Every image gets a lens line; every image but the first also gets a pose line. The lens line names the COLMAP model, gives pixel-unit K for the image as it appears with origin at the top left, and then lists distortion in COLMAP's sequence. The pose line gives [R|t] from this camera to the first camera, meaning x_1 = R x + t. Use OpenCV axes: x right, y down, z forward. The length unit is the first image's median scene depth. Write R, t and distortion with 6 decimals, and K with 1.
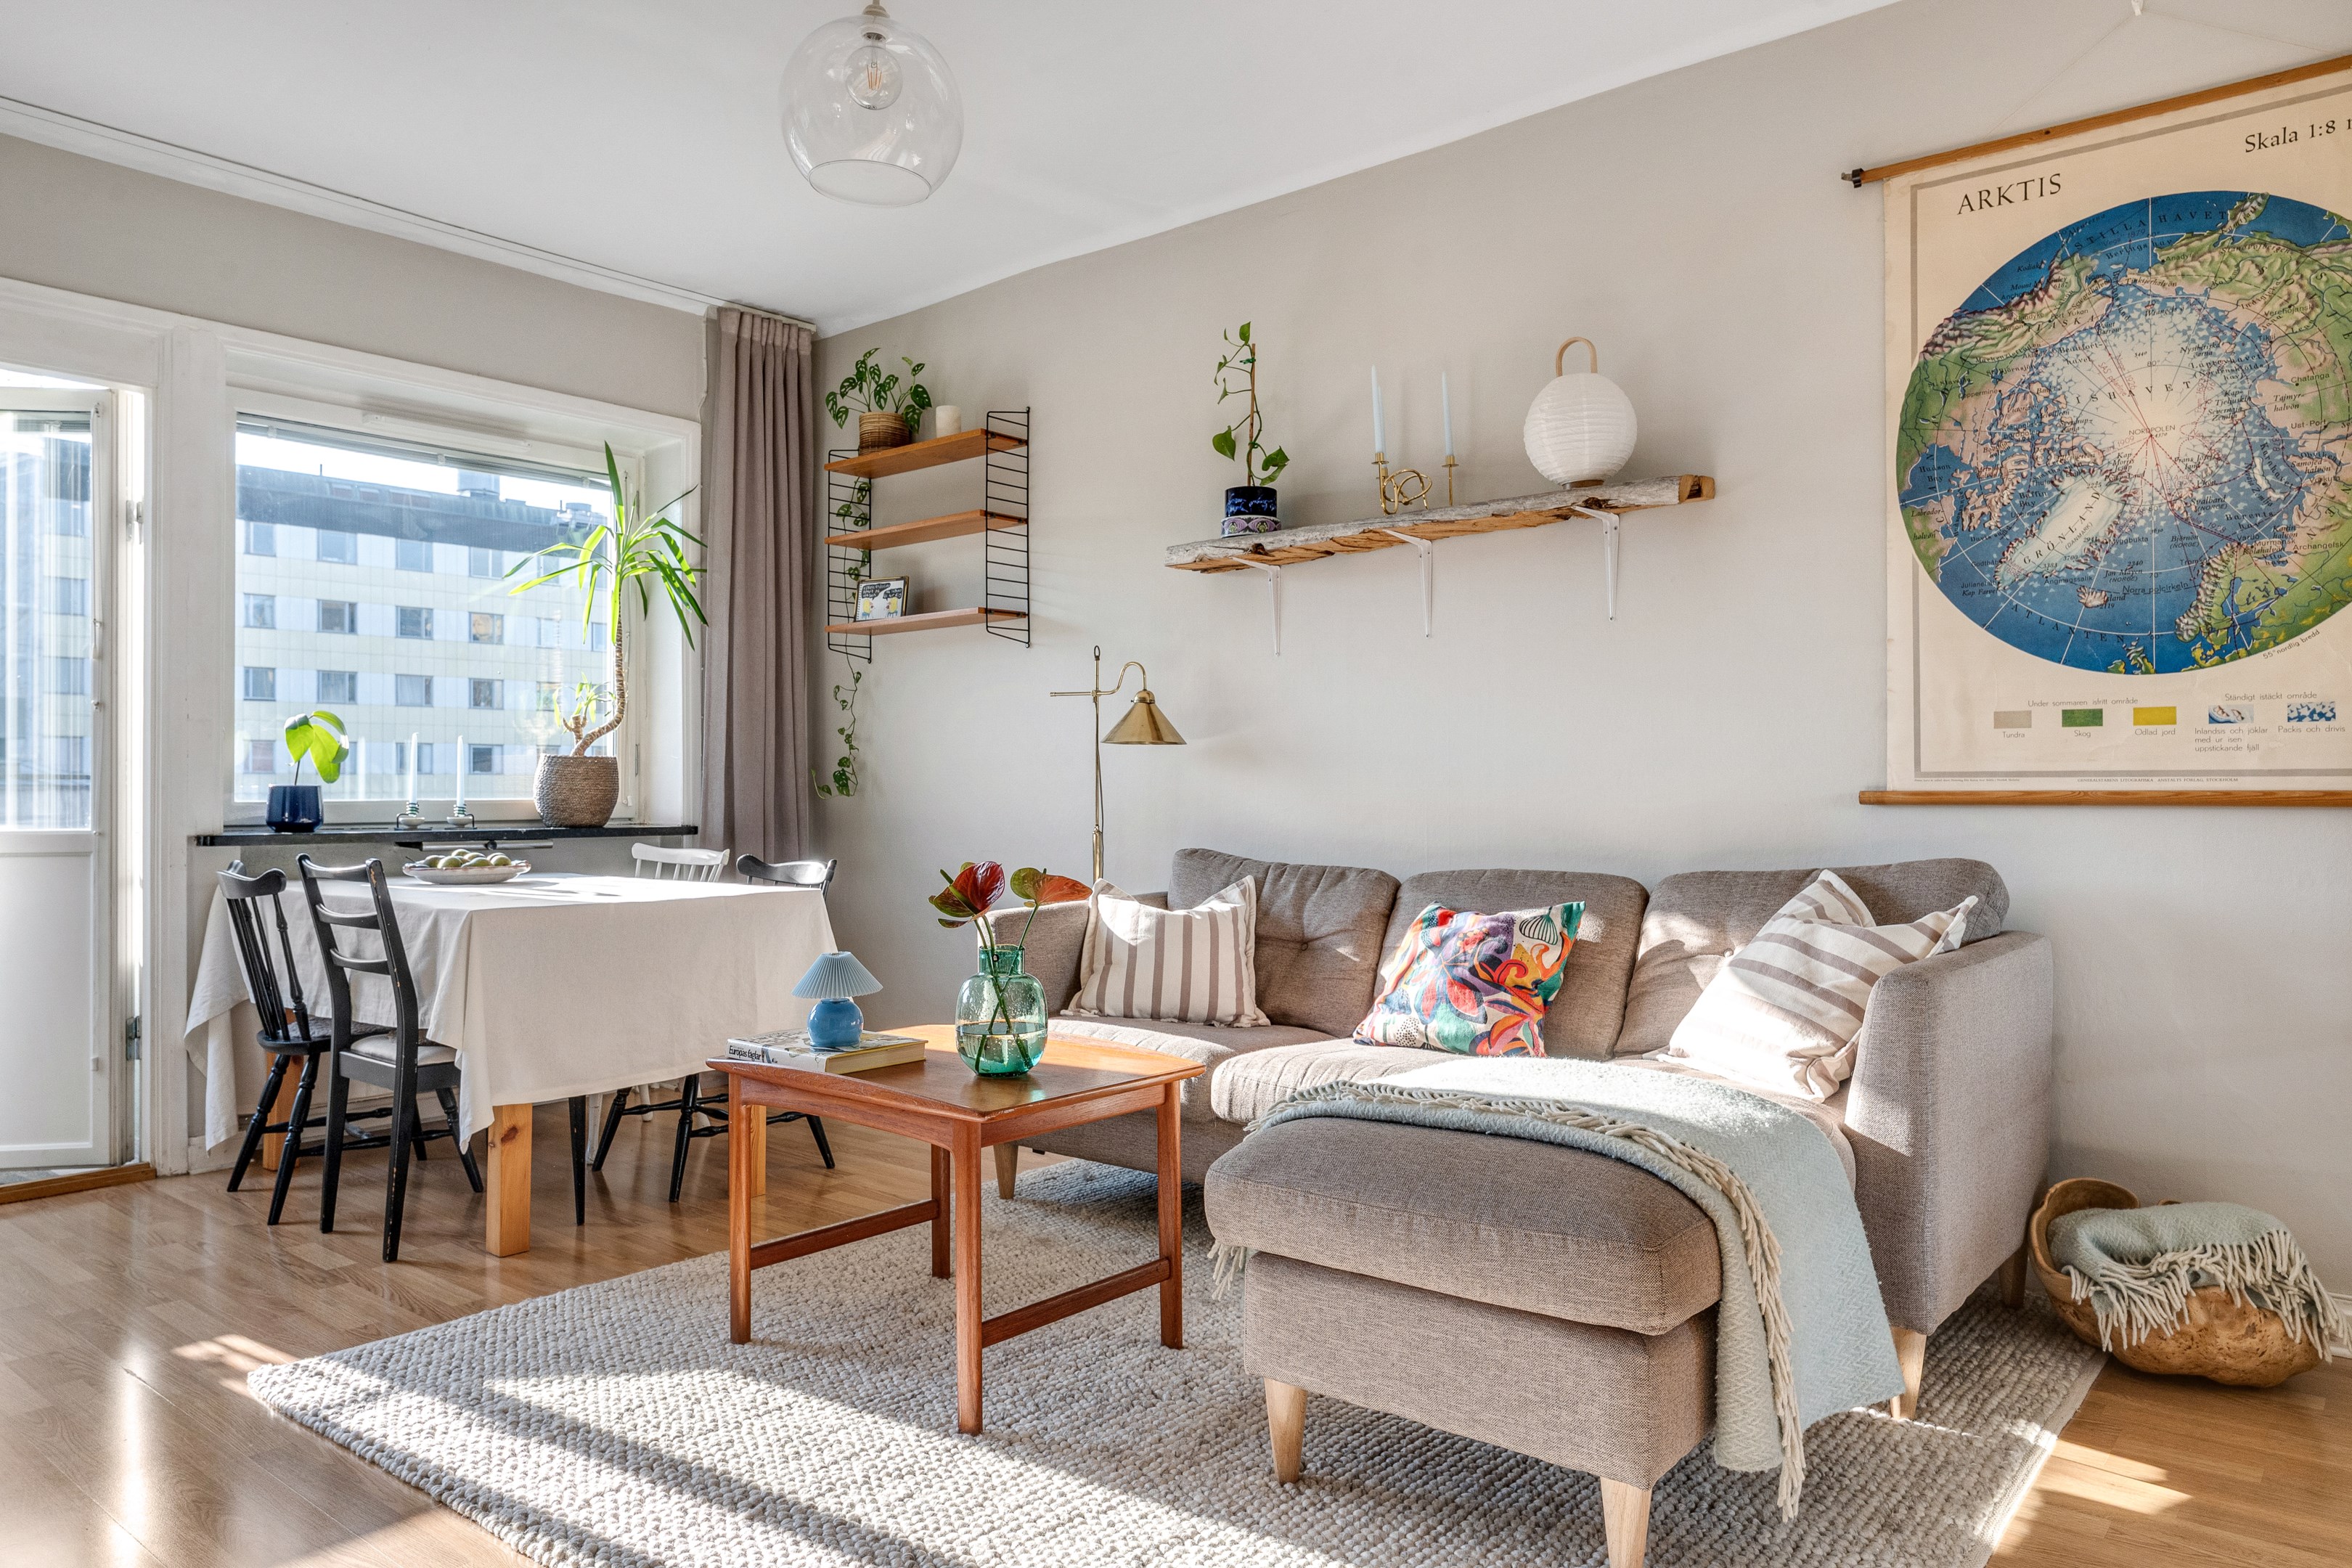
lens RADIAL K [[1521.8, 0, 1195.2], [0, 1521.8, 766.6], [0, 0, 1]] dist [0.002155, -0.002953]
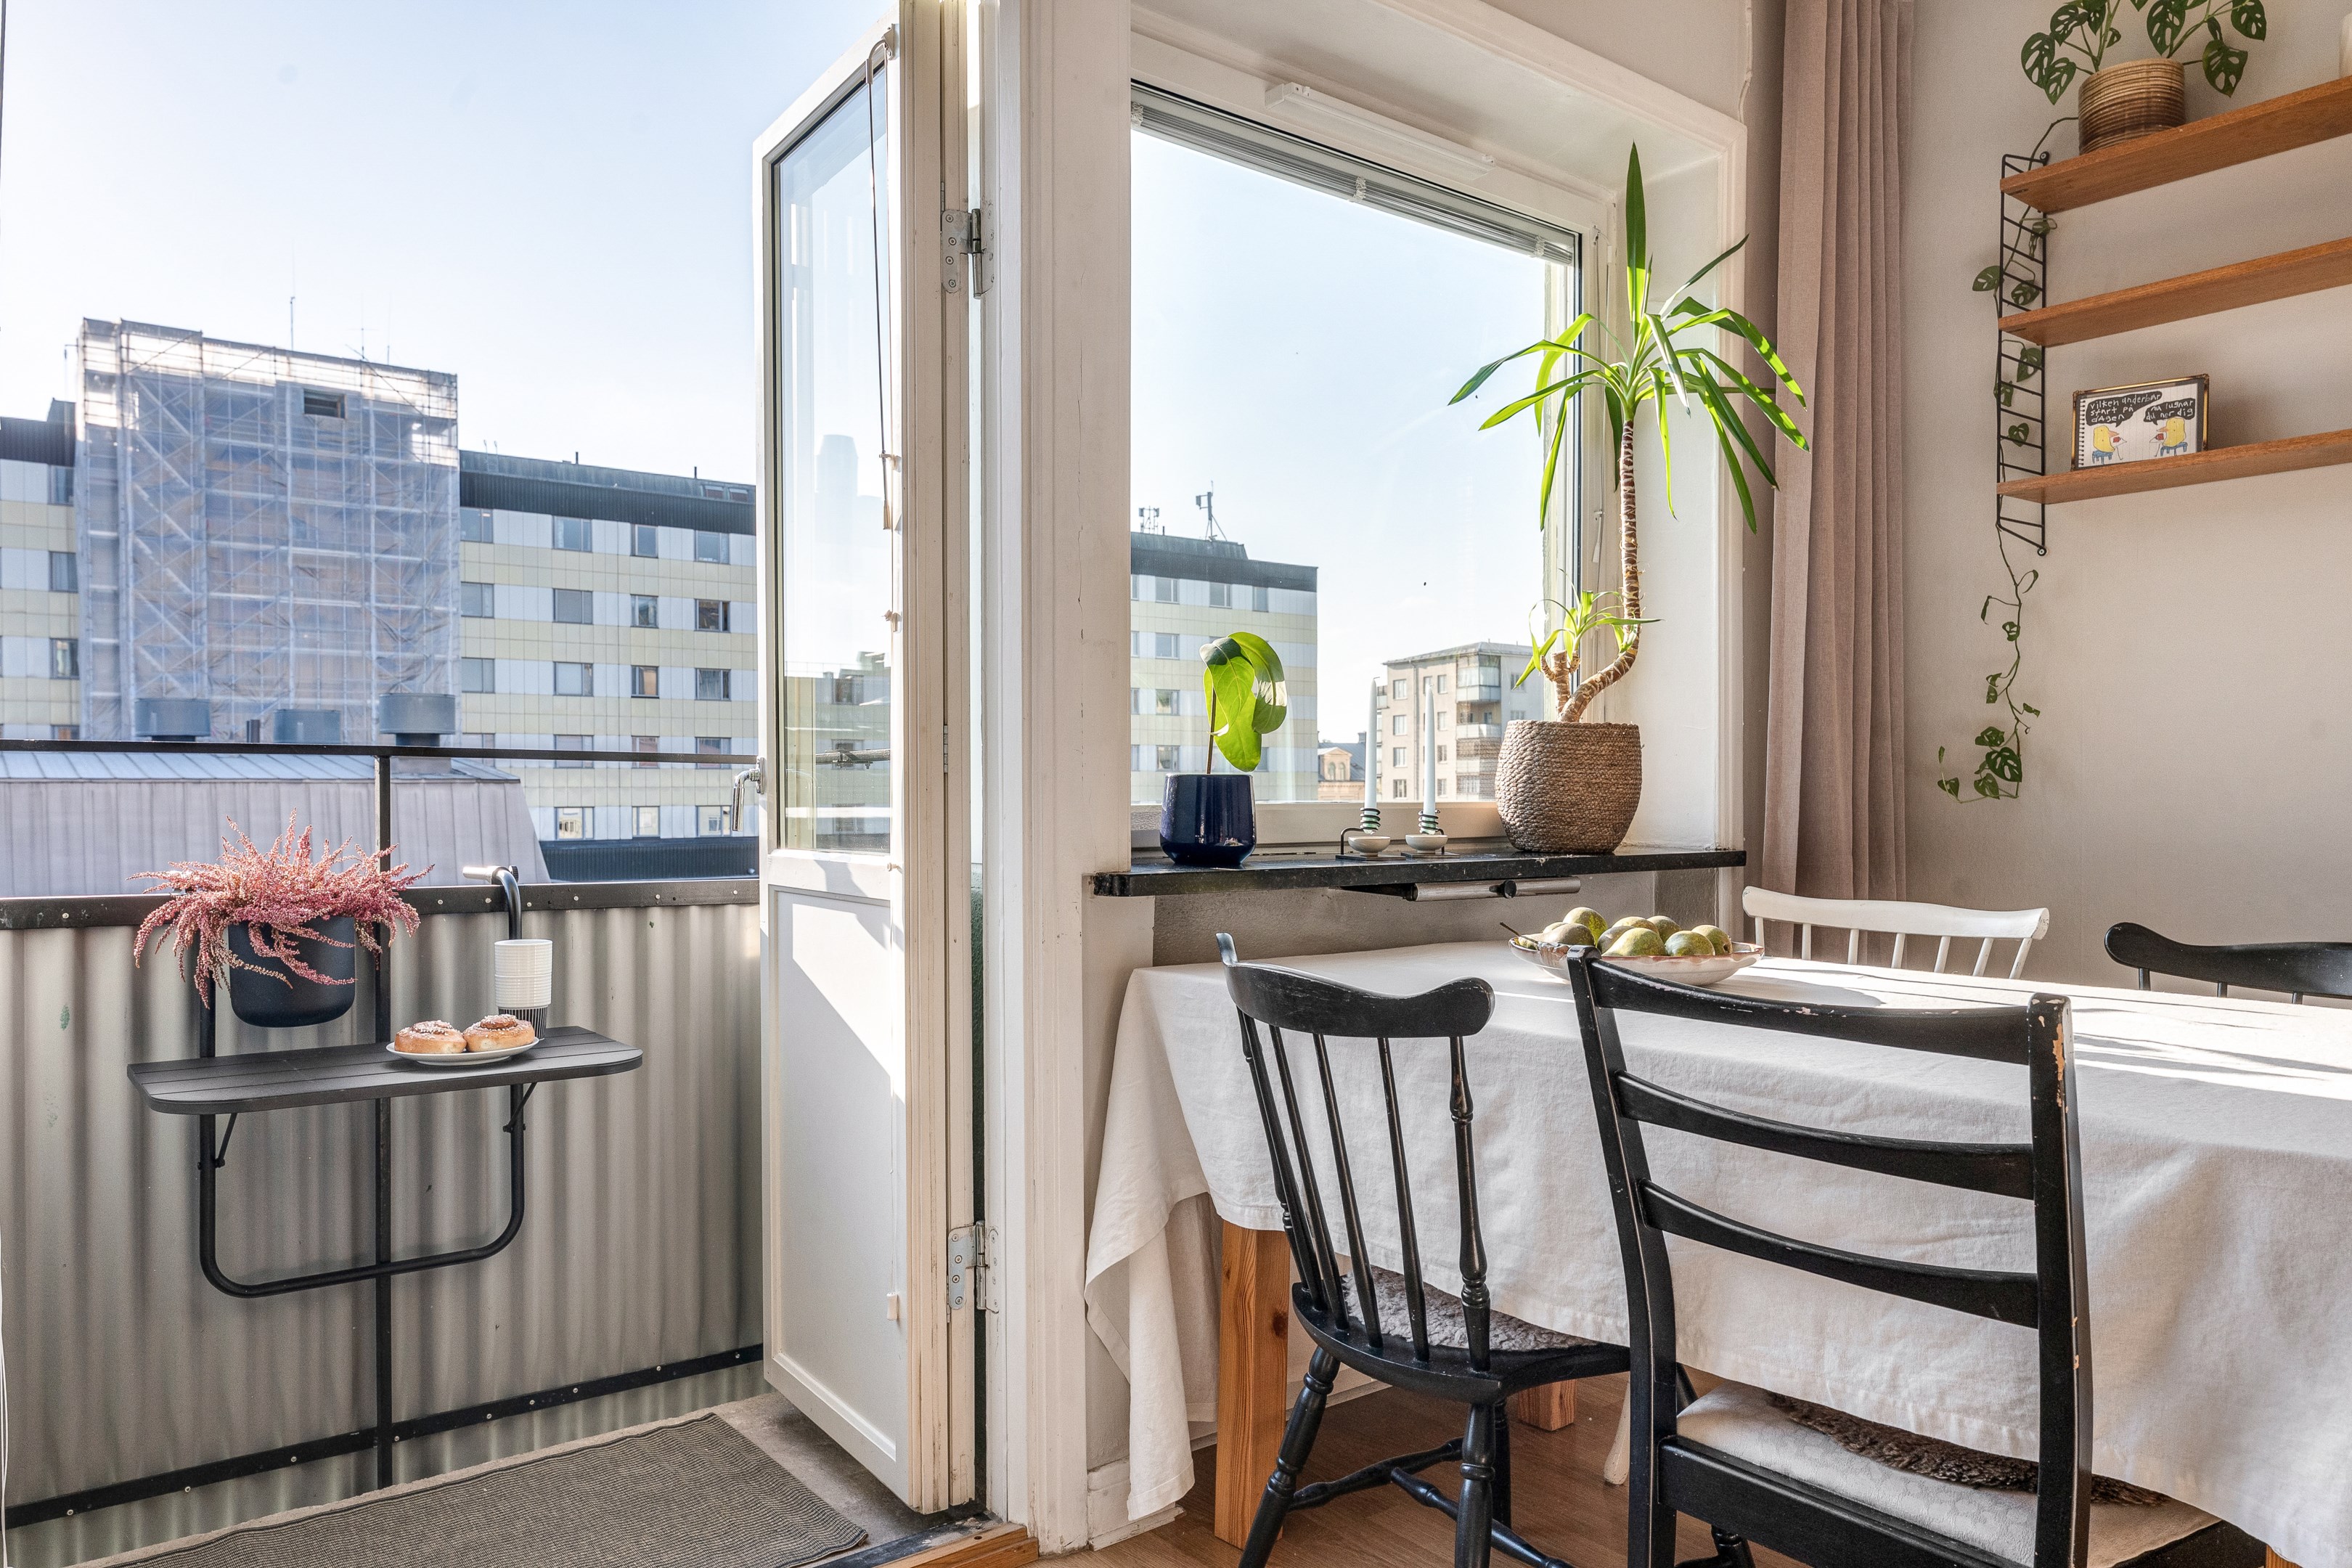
lens RADIAL K [[1591.1, 0, 1181.9], [0, 1591.1, 803.2], [0, 0, 1]] dist [-0.005402, 0.007214]
pose [[0.976373, 0.006977, -0.215978, -0.630507], [-0.001702, 0.999696, 0.024598, 0.011325], [0.216084, -0.023649, 0.976088, 0.607761]]
